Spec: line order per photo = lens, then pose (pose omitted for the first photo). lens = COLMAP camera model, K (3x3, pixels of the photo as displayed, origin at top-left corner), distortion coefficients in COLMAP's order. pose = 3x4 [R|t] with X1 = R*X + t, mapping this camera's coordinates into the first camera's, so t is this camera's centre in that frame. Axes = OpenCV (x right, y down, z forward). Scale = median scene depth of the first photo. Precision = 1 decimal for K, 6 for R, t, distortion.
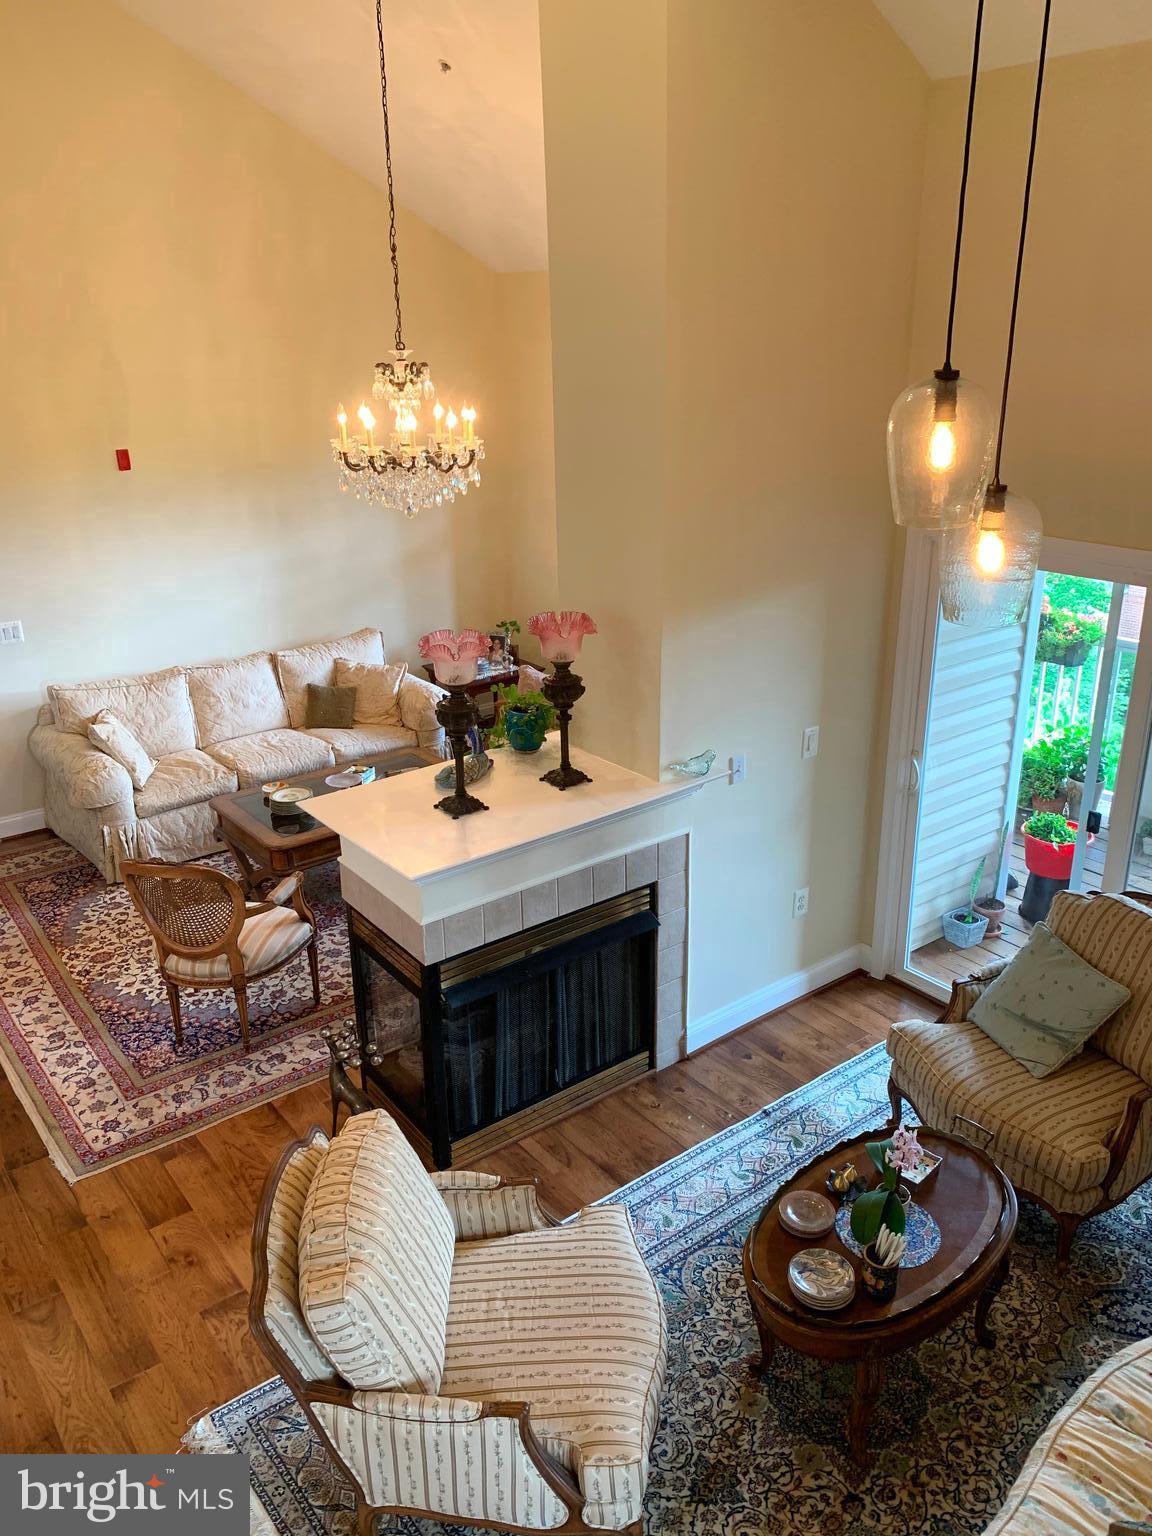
lens RADIAL K [[1199.6, 0, 581.8], [0, 1199.6, 763.7], [0, 0, 1]] dist [-0.015449, 0.003002]
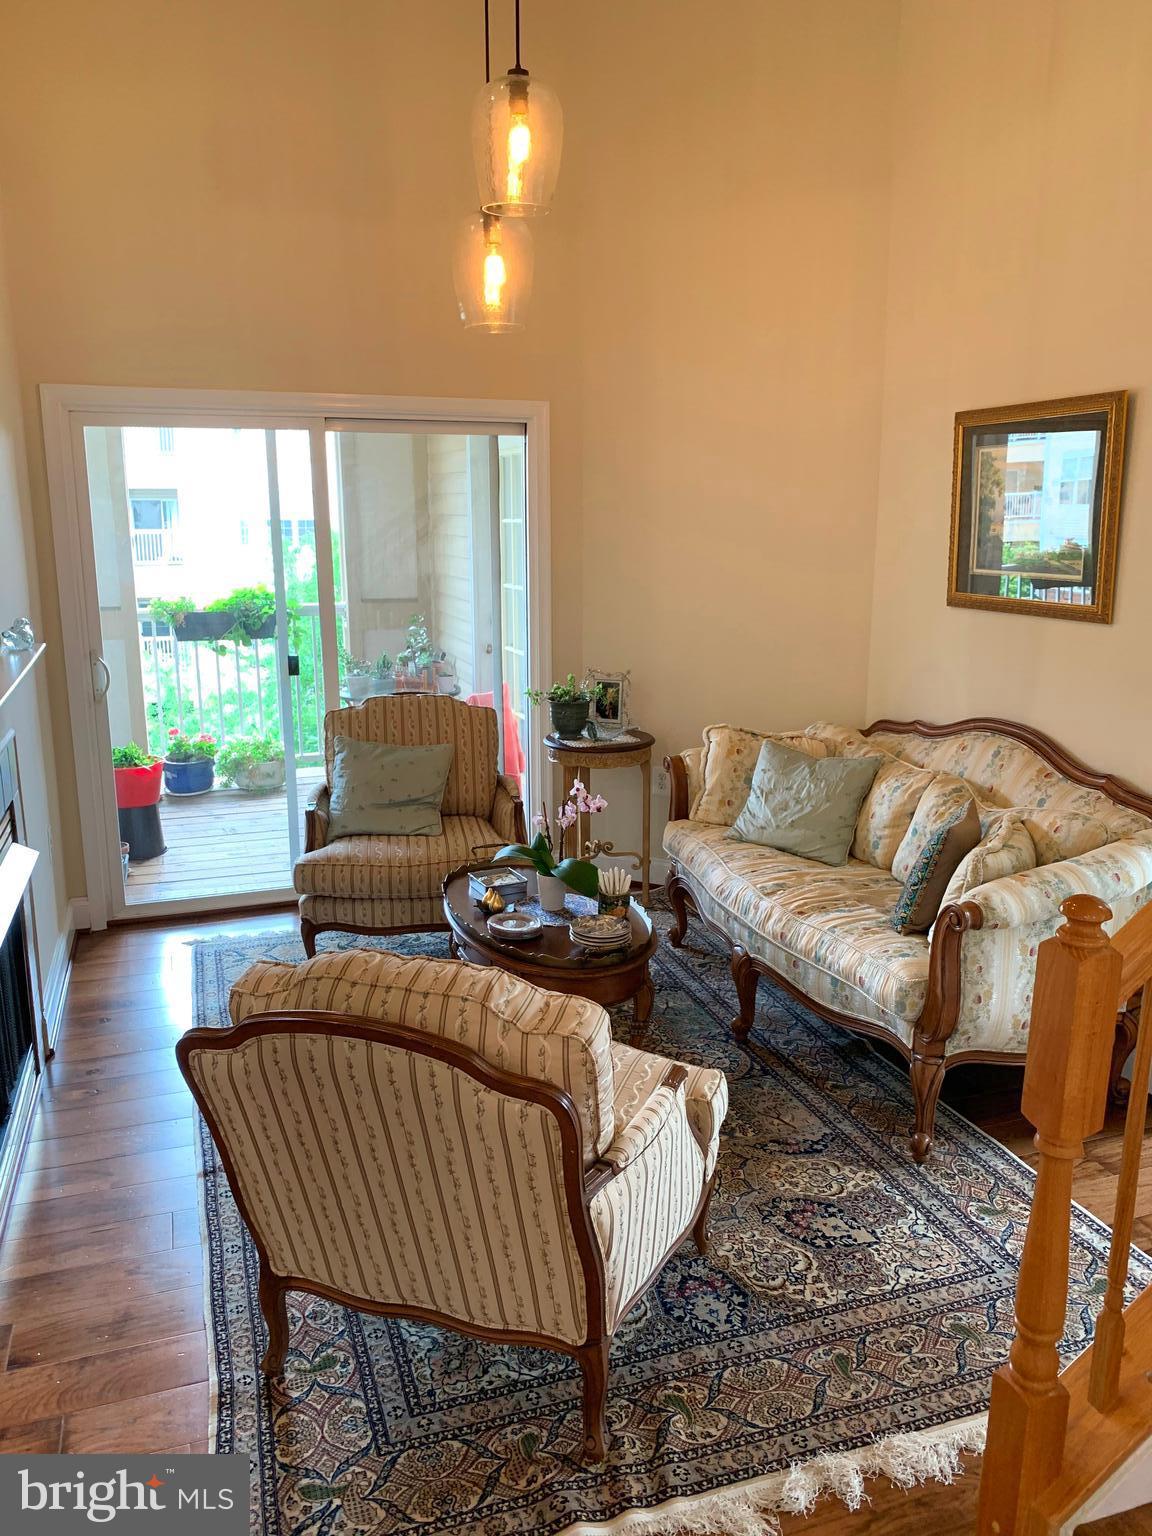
lens RADIAL K [[1199.6, 0, 581.8], [0, 1199.6, 763.7], [0, 0, 1]] dist [-0.015449, 0.003002]
pose [[0.303132, -0.183829, 0.935050, -0.551440], [0.336684, 0.938596, 0.075376, 0.151460], [-0.891490, 0.291968, 0.346411, 0.439954]]
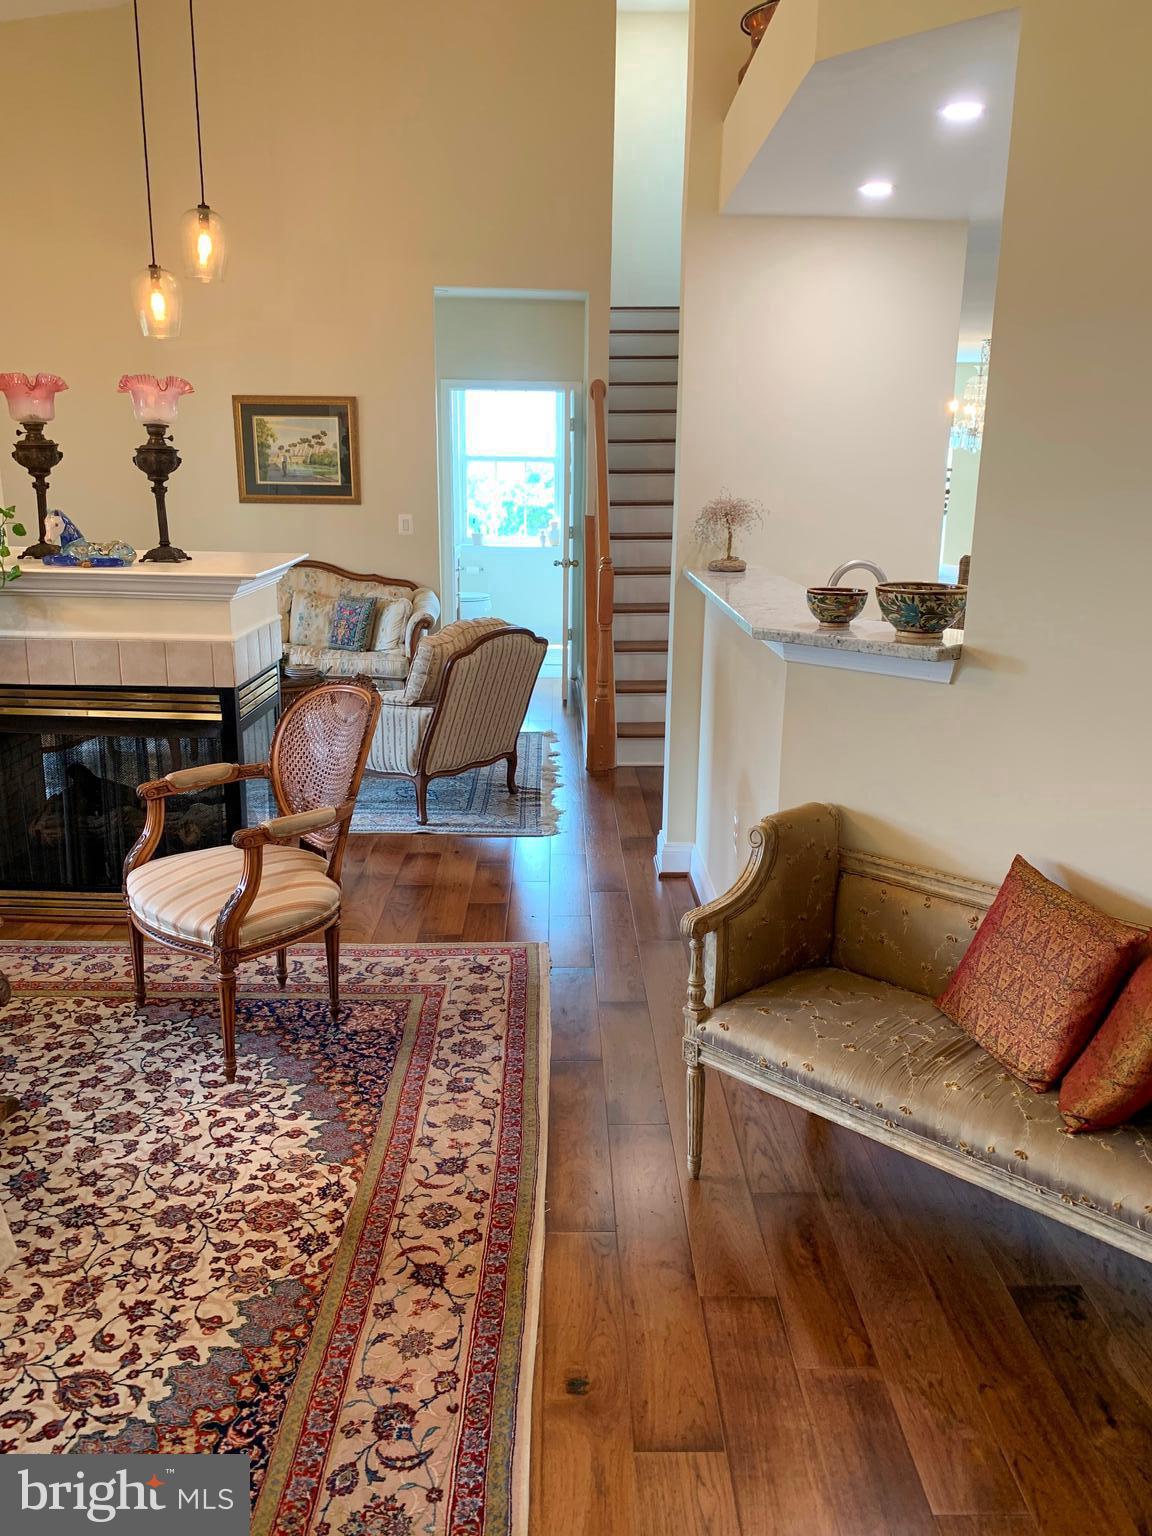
lens RADIAL K [[1169.4, 0, 577.7], [0, 1169.4, 726.9], [0, 0, 1]] dist [0.038176, 0.005807]
pose [[-0.802308, -0.130960, 0.582367, -0.977270], [0.212618, 0.848945, 0.483824, -0.252998], [-0.557759, 0.511998, -0.653271, 1.513289]]
